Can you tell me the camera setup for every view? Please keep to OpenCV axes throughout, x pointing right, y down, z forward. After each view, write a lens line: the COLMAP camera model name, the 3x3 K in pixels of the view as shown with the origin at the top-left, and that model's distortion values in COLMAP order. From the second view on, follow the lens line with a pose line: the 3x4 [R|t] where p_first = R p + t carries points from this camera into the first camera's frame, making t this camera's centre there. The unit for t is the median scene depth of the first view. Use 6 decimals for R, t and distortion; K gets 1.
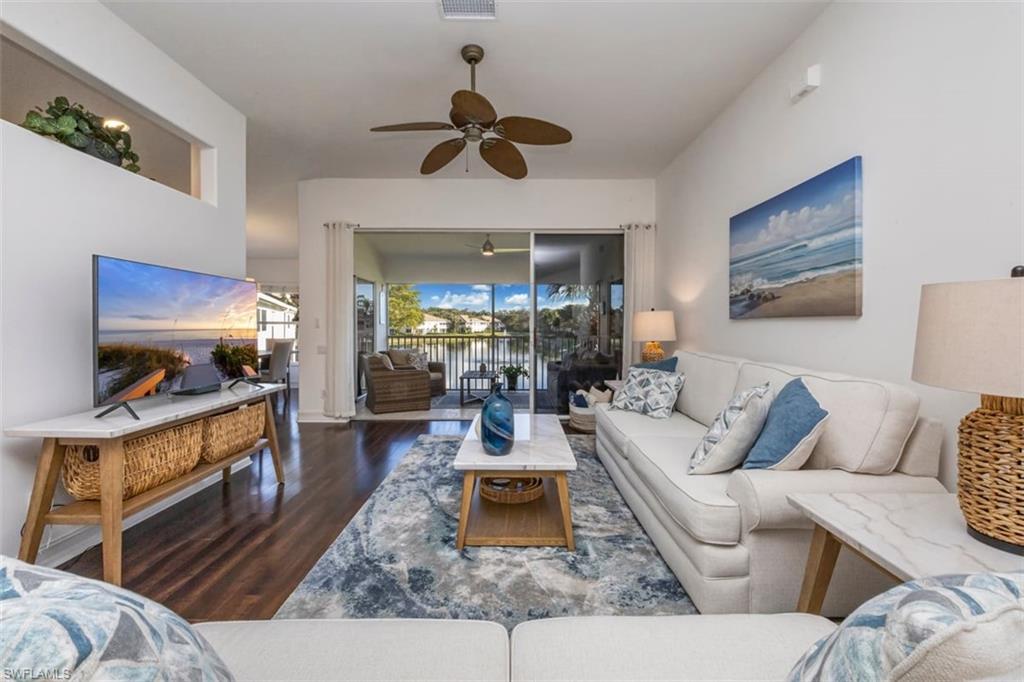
lens RADIAL K [[411.7, 0, 511.4], [0, 411.7, 332.9], [0, 0, 1]] dist [-0.000994, 0.000142]
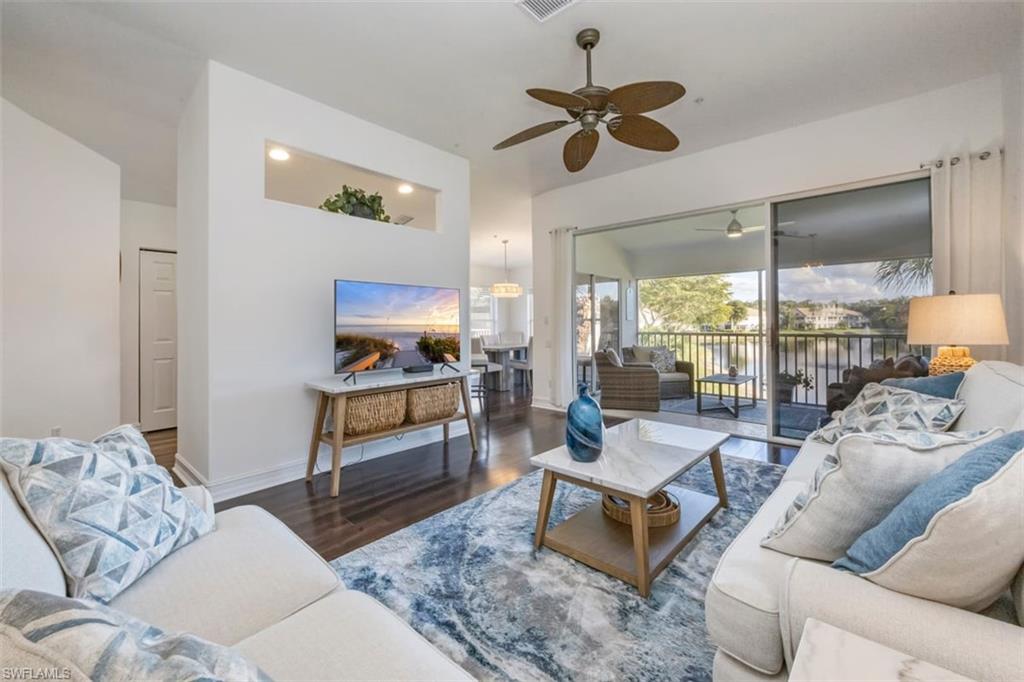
lens RADIAL K [[417.8, 0, 511.8], [0, 417.8, 324.3], [0, 0, 1]] dist [-0.001629, -0.000014]
pose [[0.745886, -0.001898, -0.666070, 0.438116], [-0.005951, 0.999937, -0.009514, -0.000543], [0.666047, 0.011060, 0.745828, 0.176969]]
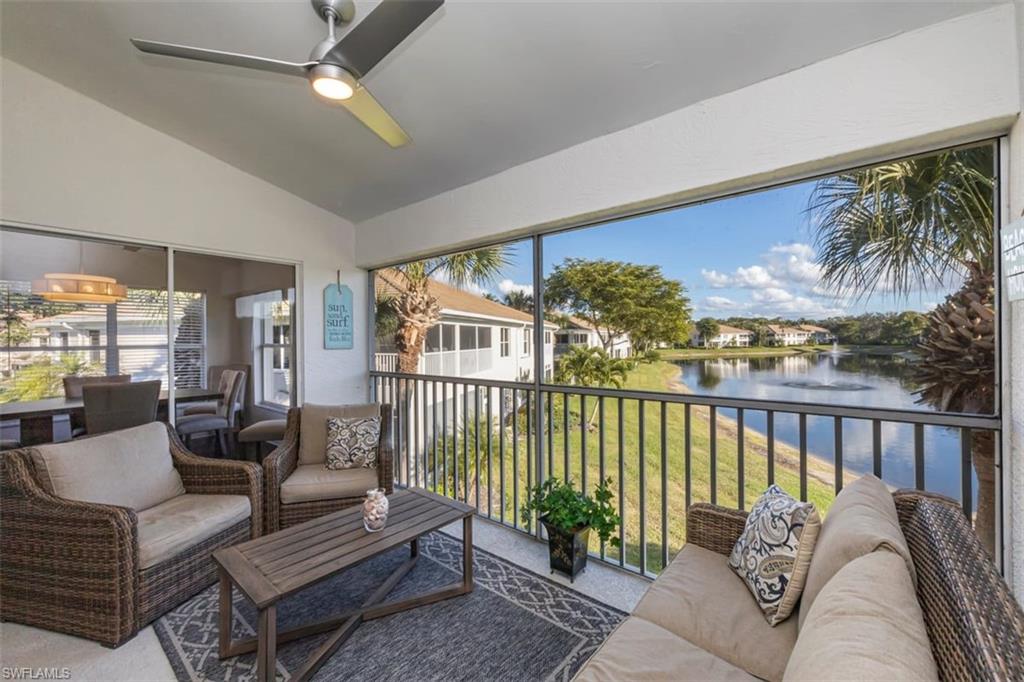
lens RADIAL K [[408.8, 0, 512.0], [0, 408.8, 341.0], [0, 0, 1]] dist [-0.001136, -0.000017]
pose [[0.769372, -0.008272, -0.638748, 0.501222], [0.000394, 0.999922, -0.012475, -0.071934], [0.638801, 0.009346, 0.769315, 2.244559]]
